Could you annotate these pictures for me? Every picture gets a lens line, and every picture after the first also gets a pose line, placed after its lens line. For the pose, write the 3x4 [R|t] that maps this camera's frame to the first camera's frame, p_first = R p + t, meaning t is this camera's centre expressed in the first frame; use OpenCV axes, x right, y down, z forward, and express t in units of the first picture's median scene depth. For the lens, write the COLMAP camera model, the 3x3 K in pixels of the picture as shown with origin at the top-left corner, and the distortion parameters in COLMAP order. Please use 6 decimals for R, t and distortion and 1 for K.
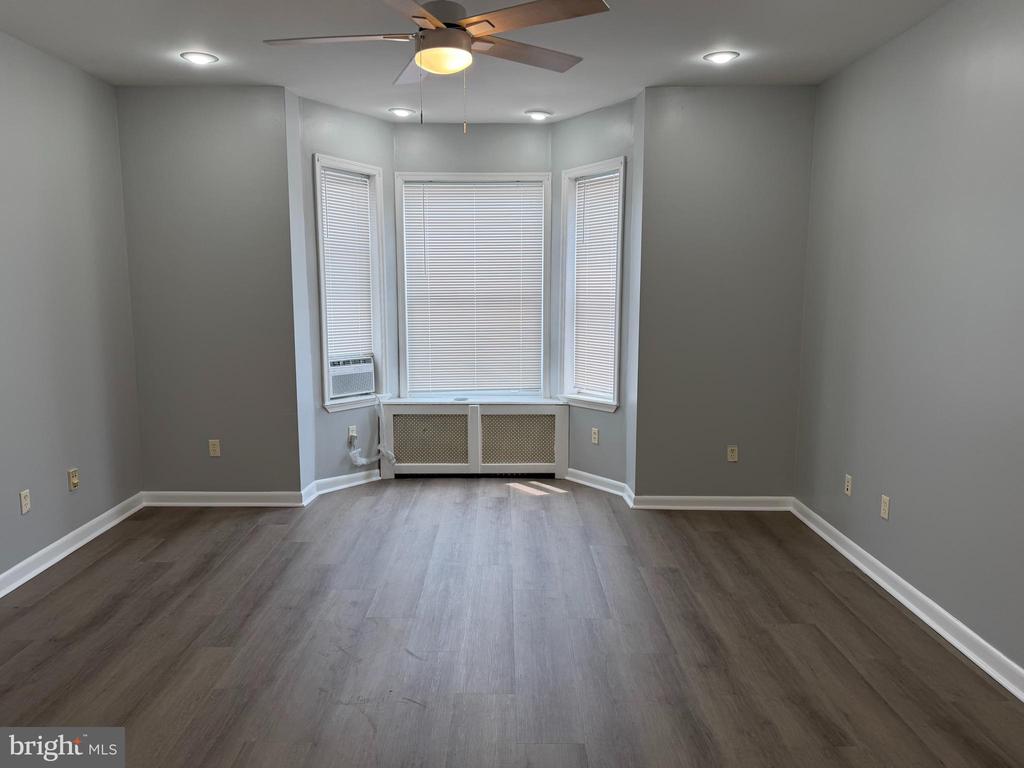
lens RADIAL K [[717.9, 0, 512.8], [0, 717.9, 381.3], [0, 0, 1]] dist [0.078187, -0.005660]
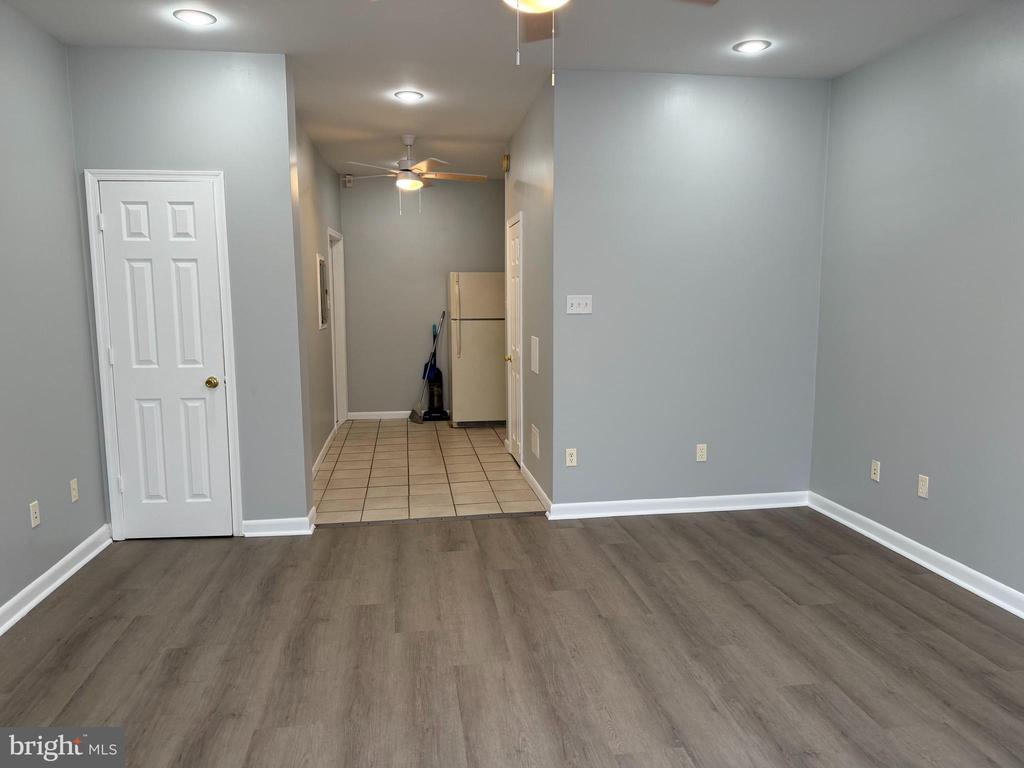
lens RADIAL K [[717.9, 0, 514.3], [0, 717.9, 382.8], [0, 0, 1]] dist [0.078187, -0.005660]
pose [[-0.989412, 0.024461, -0.143055, 0.029254], [-0.013925, 0.965147, 0.261338, -0.119599], [0.144462, 0.260563, -0.954588, 0.985923]]
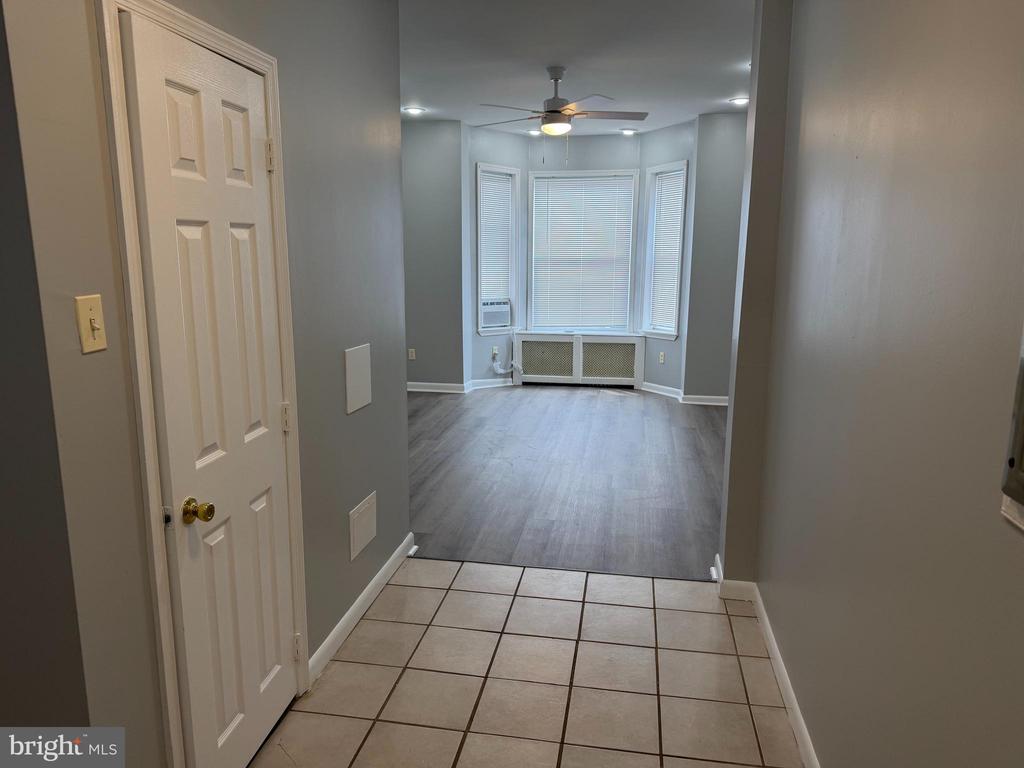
lens RADIAL K [[717.9, 0, 510.9], [0, 717.9, 392.0], [0, 0, 1]] dist [0.078187, -0.005660]
pose [[0.983802, 0.036856, -0.175431, 0.074733], [-0.027514, 0.998086, 0.055388, 0.074478], [0.177137, -0.049664, 0.982932, -0.469168]]
